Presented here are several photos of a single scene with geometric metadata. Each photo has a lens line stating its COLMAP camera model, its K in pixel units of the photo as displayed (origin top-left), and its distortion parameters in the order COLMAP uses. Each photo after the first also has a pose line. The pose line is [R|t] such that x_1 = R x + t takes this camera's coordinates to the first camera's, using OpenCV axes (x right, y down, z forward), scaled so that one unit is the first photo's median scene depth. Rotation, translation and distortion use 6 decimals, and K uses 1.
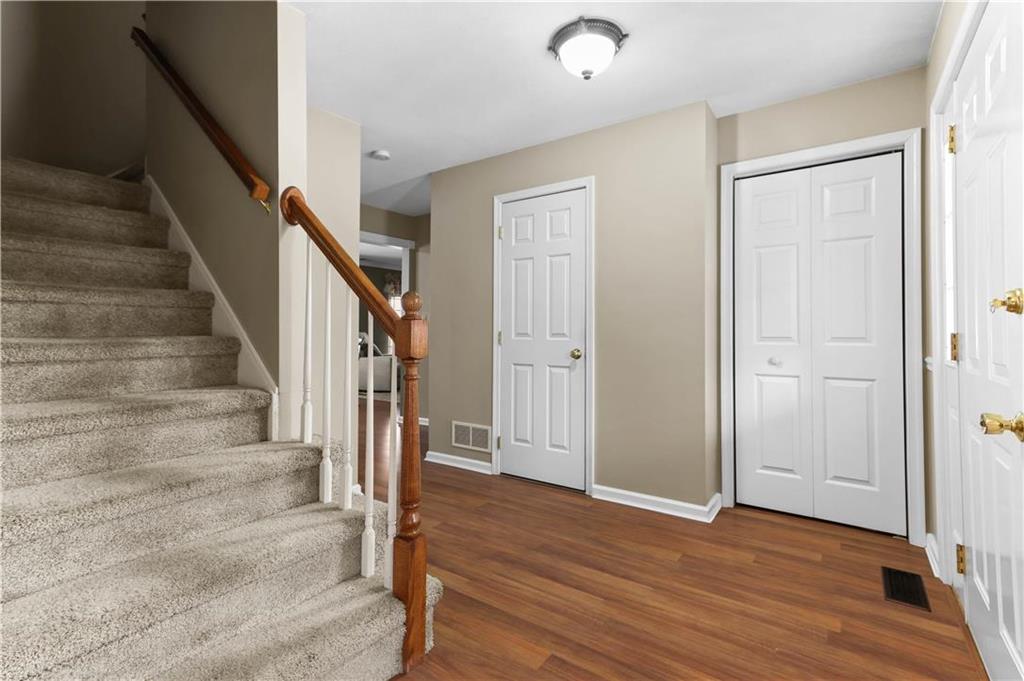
lens RADIAL K [[477.0, 0, 514.1], [0, 477.0, 326.2], [0, 0, 1]] dist [0.001005, 0.000714]
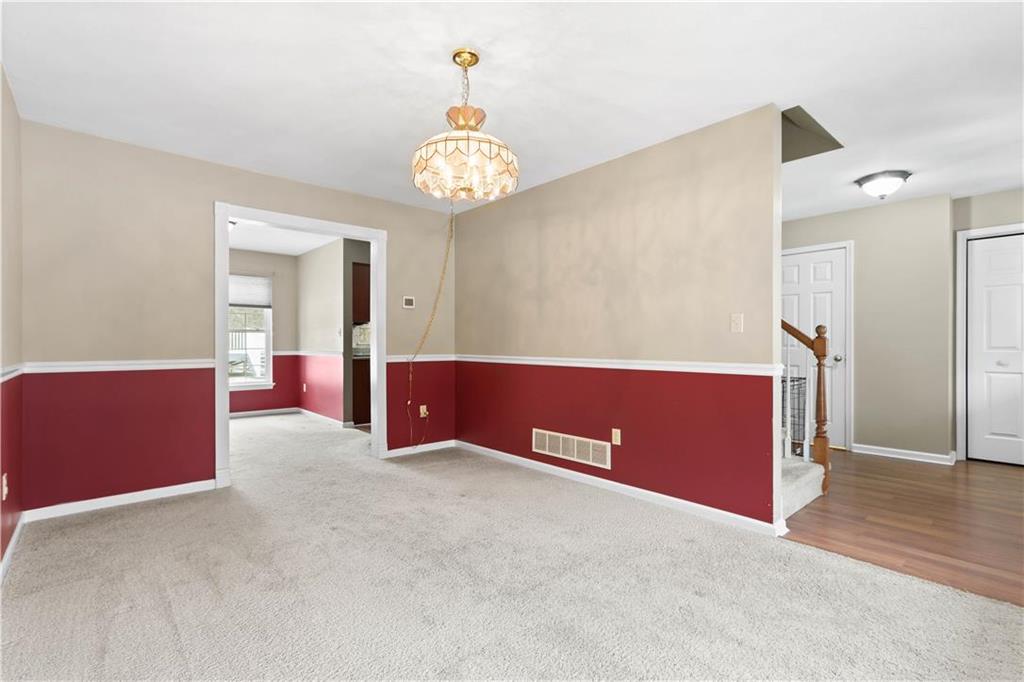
lens RADIAL K [[472.2, 0, 507.9], [0, 472.2, 344.3], [0, 0, 1]] dist [0.000461, 0.000722]
pose [[0.973214, -0.002395, -0.229890, -0.596711], [0.005911, 0.999876, 0.014607, -0.015487], [0.229827, -0.015575, 0.973107, -0.768608]]
